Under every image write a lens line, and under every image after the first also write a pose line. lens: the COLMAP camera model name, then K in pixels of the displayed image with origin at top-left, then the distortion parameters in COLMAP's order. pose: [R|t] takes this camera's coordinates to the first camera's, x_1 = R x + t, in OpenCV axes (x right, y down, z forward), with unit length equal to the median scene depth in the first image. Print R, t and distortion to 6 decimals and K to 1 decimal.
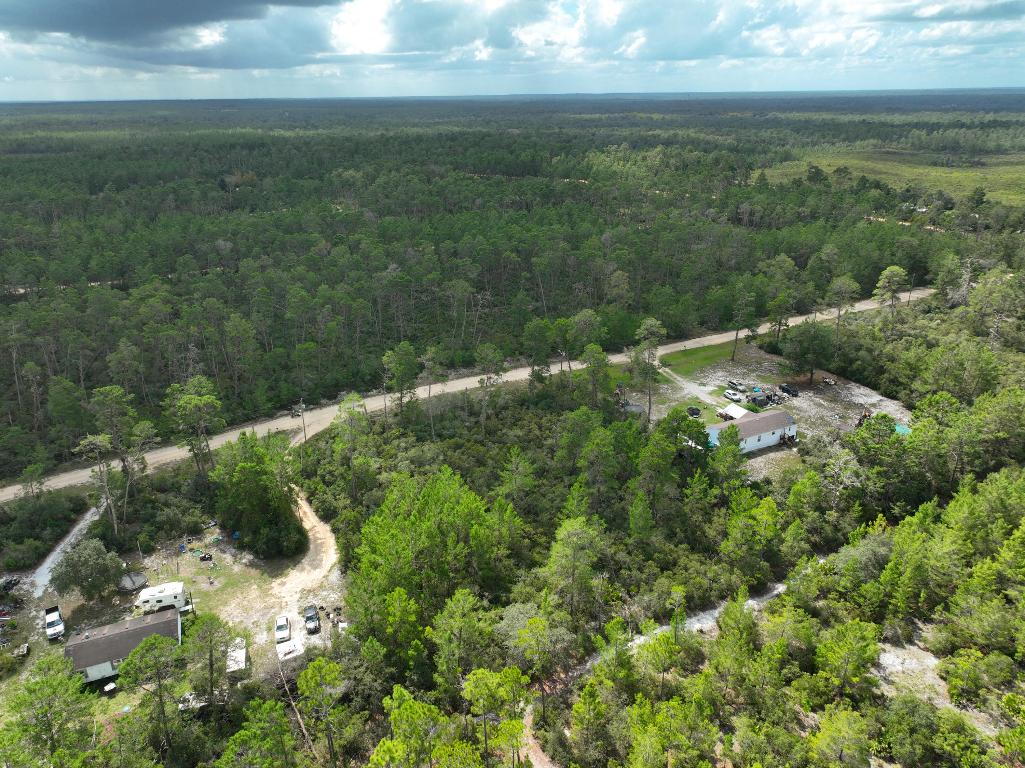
lens RADIAL K [[721.9, 0, 515.5], [0, 721.9, 384.6], [0, 0, 1]] dist [-0.010060, 0.026934]
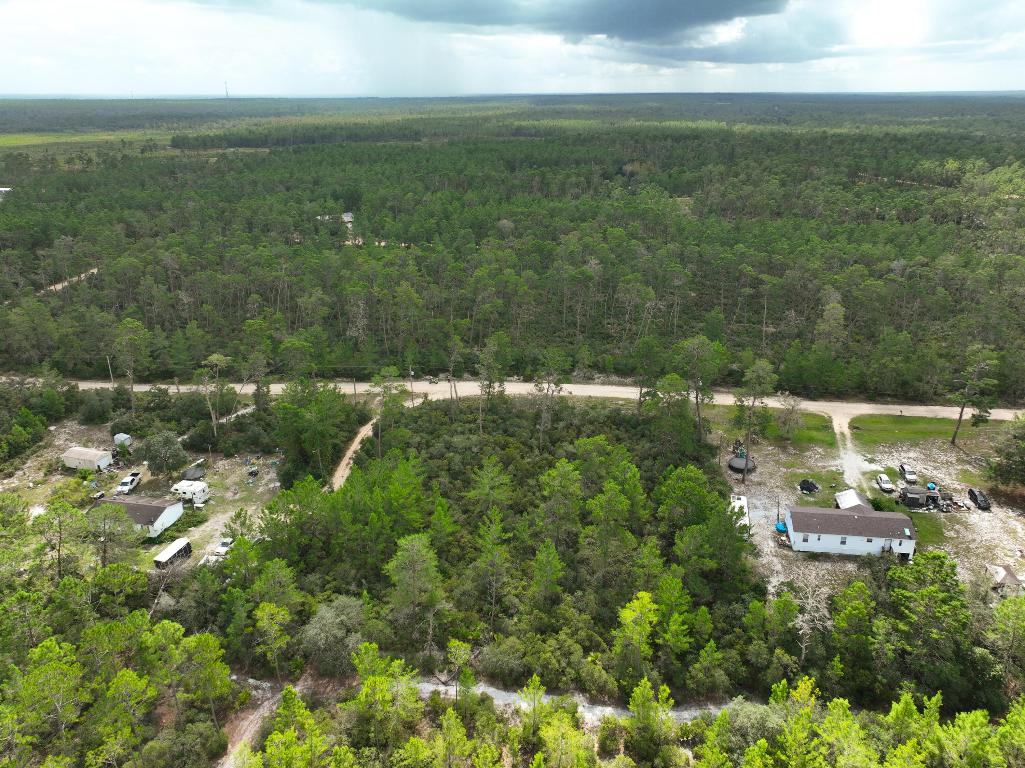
lens RADIAL K [[721.9, 0, 543.6], [0, 721.9, 381.7], [0, 0, 1]] dist [-0.010060, 0.026934]
pose [[0.825119, 0.220648, -0.520089, 0.359974], [-0.218928, 0.973527, 0.065692, -0.058098], [0.520816, 0.059658, 0.851582, 0.139686]]
